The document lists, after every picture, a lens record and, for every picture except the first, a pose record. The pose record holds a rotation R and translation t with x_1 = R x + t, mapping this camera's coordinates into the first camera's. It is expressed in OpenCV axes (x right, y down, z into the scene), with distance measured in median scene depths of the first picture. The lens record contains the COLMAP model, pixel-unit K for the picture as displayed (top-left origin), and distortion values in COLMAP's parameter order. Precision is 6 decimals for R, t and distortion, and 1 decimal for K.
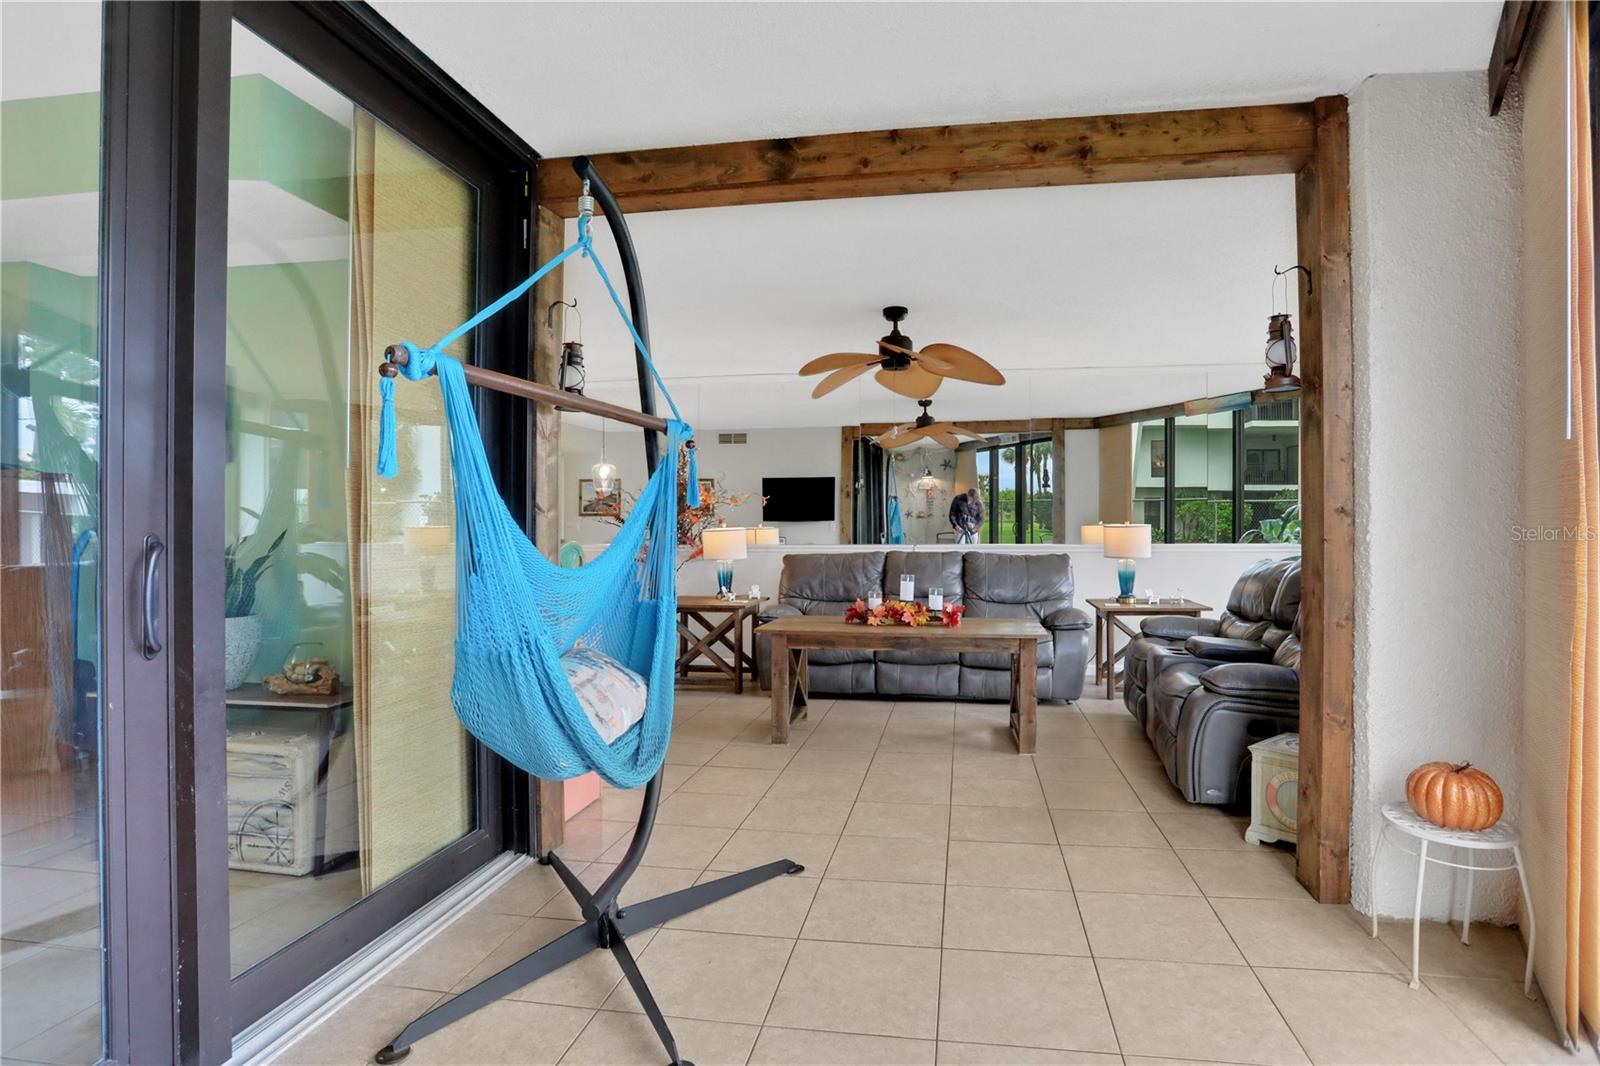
lens RADIAL K [[832.0, 0, 830.5], [0, 832.0, 532.3], [0, 0, 1]] dist [-0.002368, -0.000376]
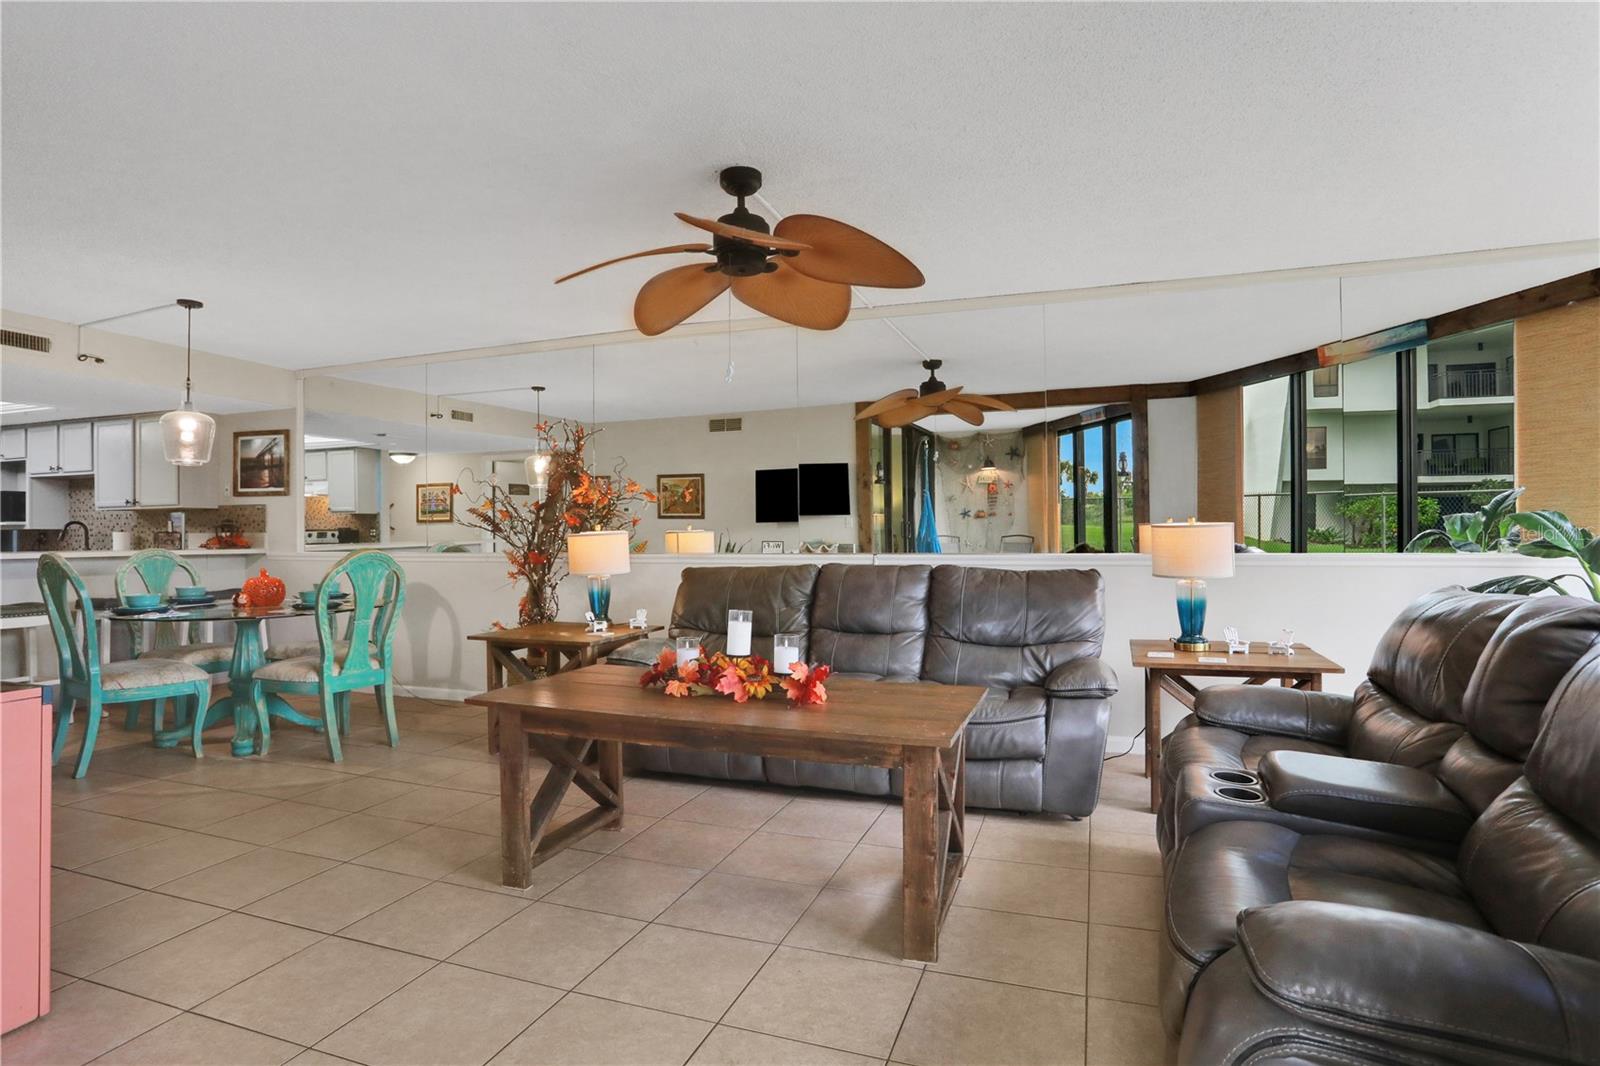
lens RADIAL K [[821.8, 0, 768.0], [0, 821.8, 525.8], [0, 0, 1]] dist [-0.020255, 0.021401]
pose [[0.976047, -0.005707, -0.217483, 0.178745], [0.003401, 0.999934, -0.010973, -0.001491], [0.217532, 0.009970, 0.976002, 0.333386]]
